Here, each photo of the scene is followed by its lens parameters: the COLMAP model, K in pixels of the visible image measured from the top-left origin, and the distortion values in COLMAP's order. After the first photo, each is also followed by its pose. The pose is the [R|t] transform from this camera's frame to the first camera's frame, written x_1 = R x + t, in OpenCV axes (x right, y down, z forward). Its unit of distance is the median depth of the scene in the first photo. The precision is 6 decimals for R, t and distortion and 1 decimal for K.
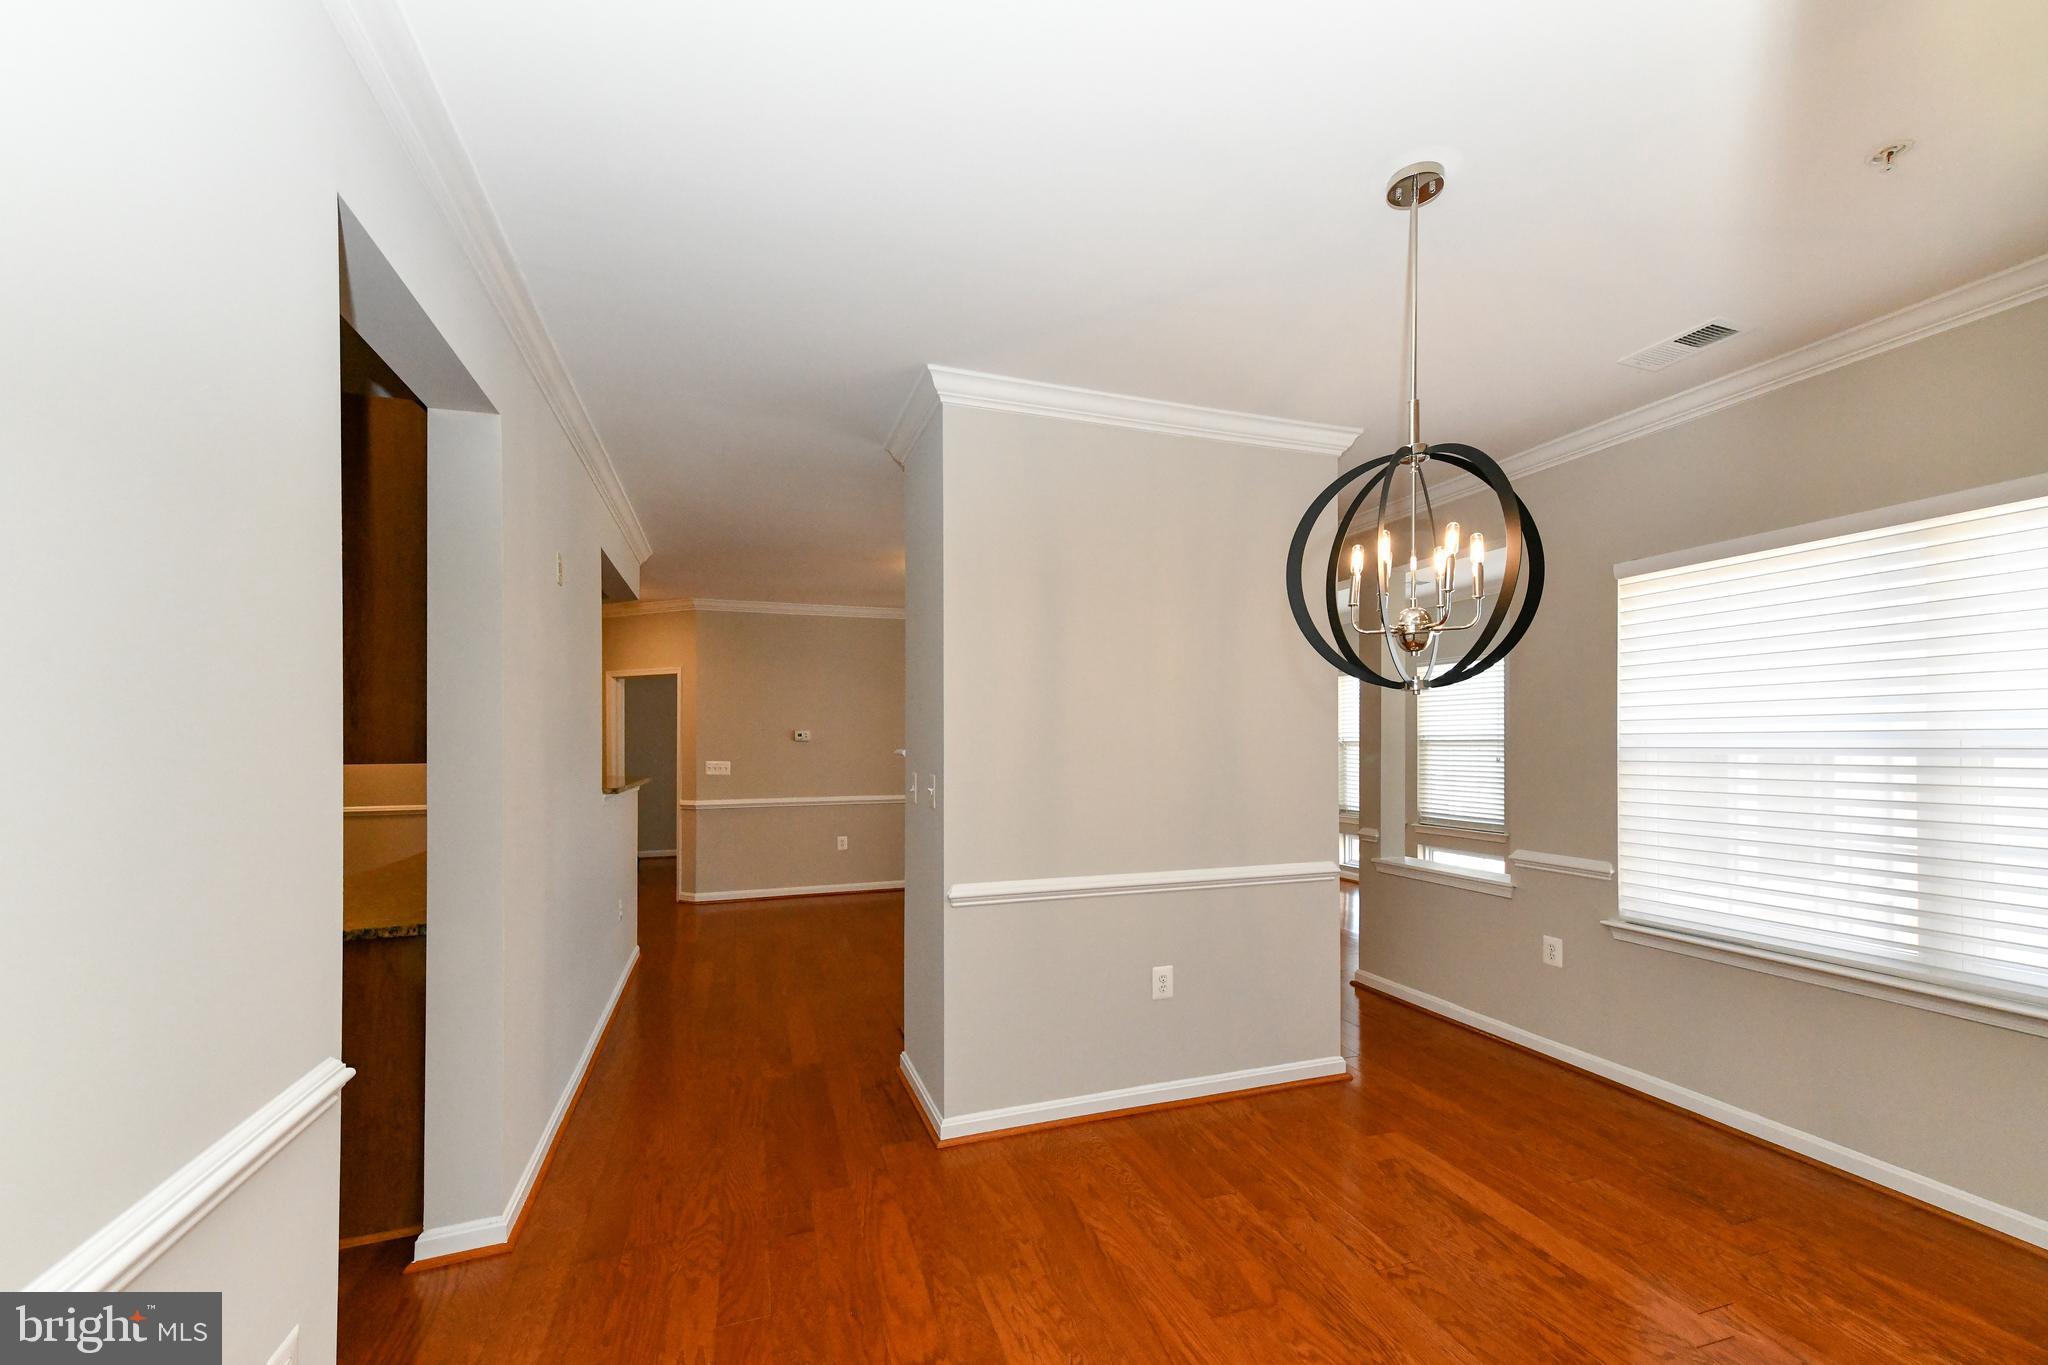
lens RADIAL K [[810.6, 0, 1027.4], [0, 810.6, 735.7], [0, 0, 1]] dist [0.017058, 0.000008]
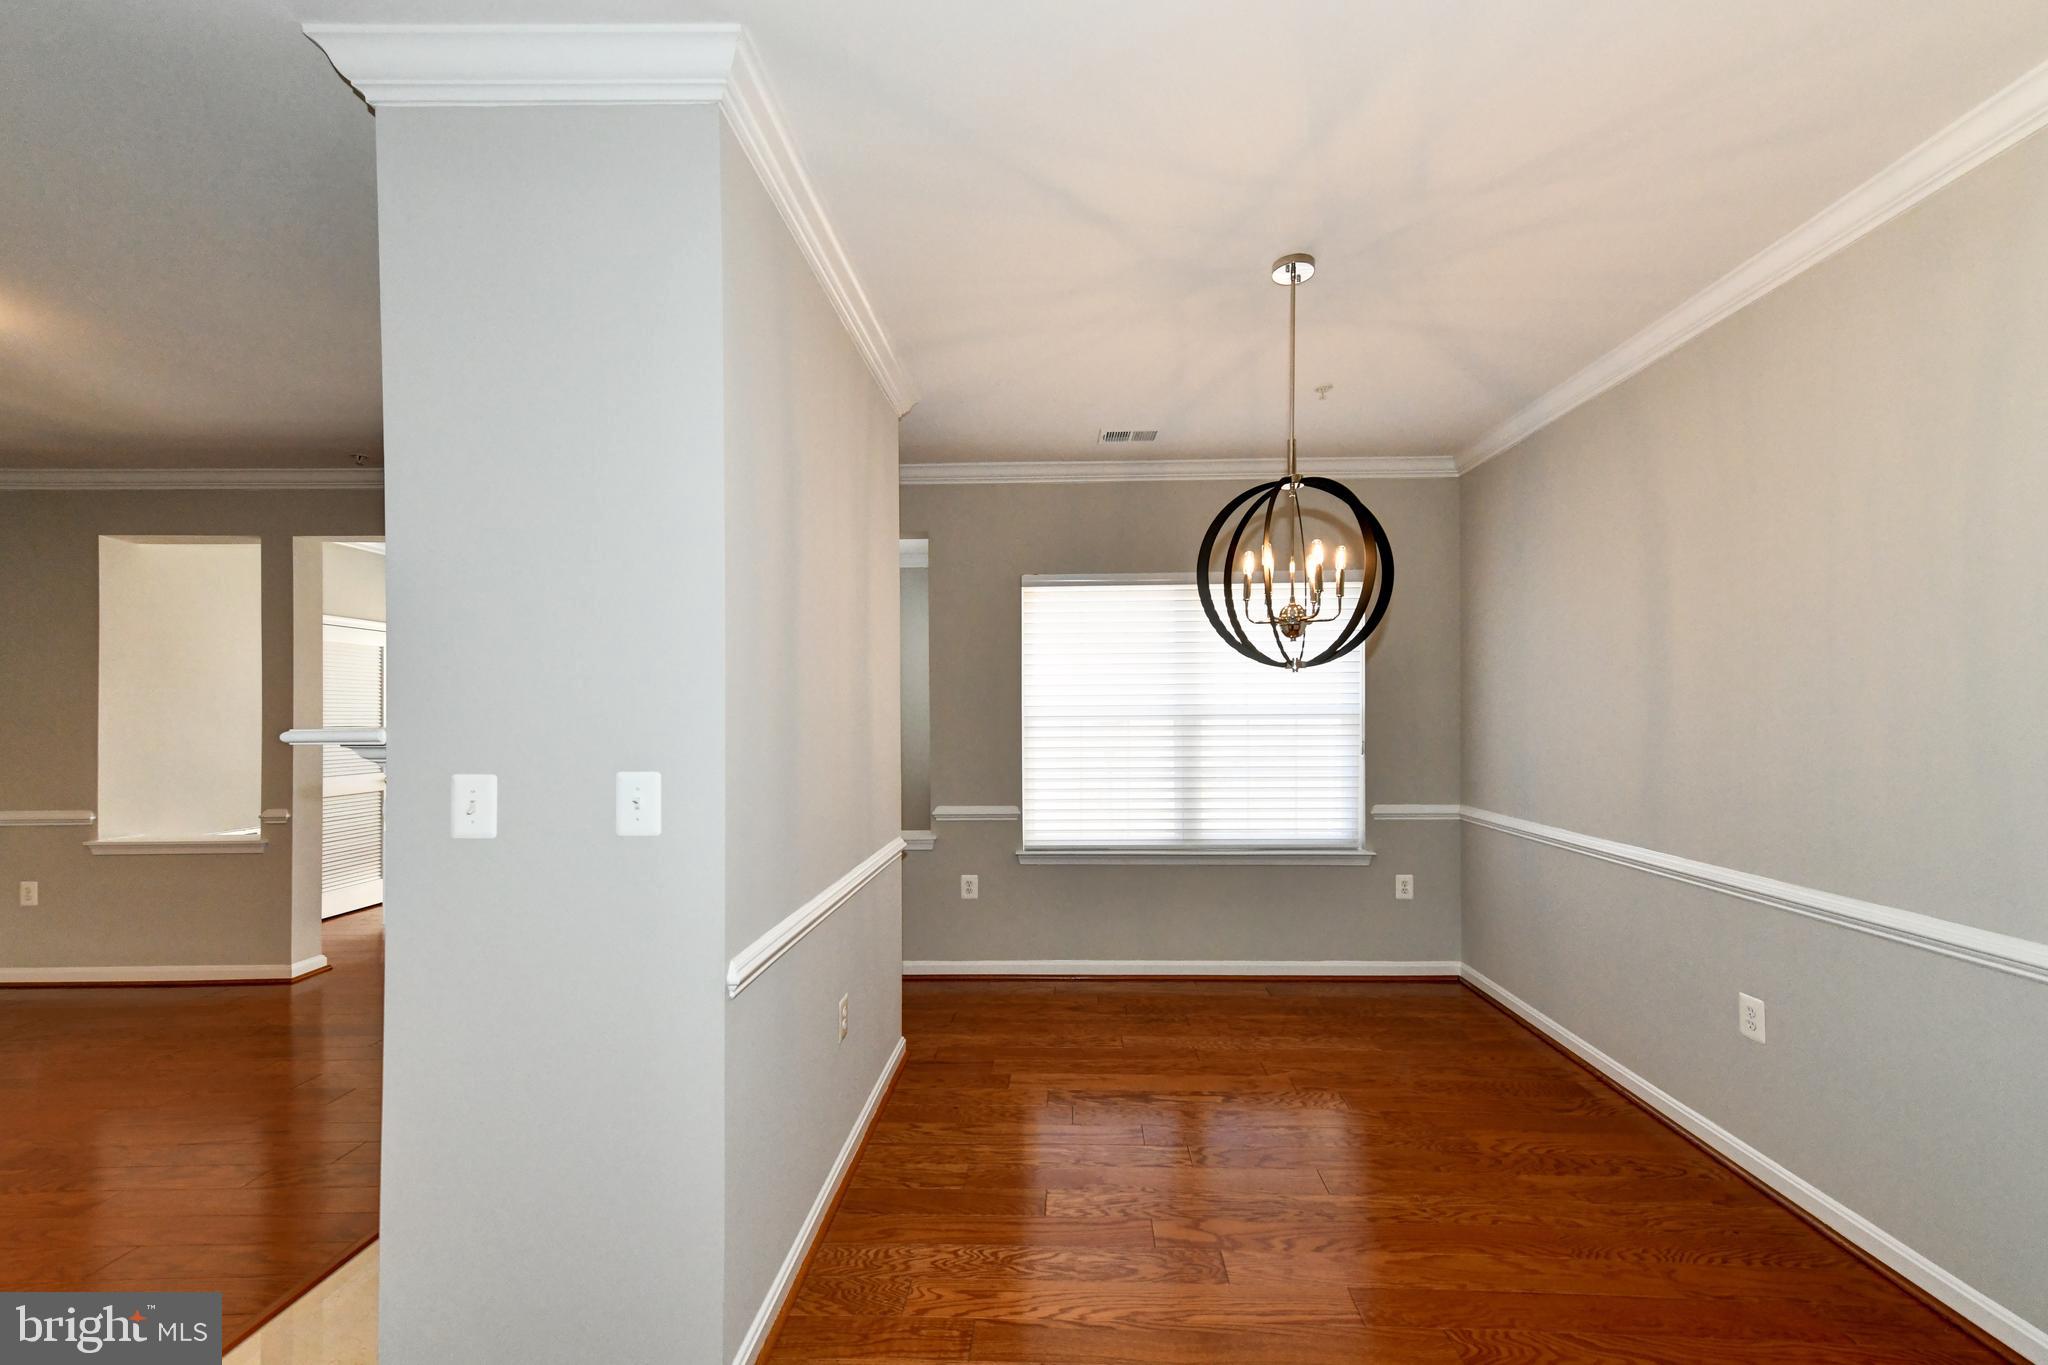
lens RADIAL K [[815.1, 0, 1030.7], [0, 815.1, 711.7], [0, 0, 1]] dist [0.017020, -0.000013]
pose [[0.366695, 0.005143, 0.930327, -0.645874], [0.000084, 0.999985, -0.005562, 0.018927], [-0.930341, 0.002118, 0.366689, 0.694431]]
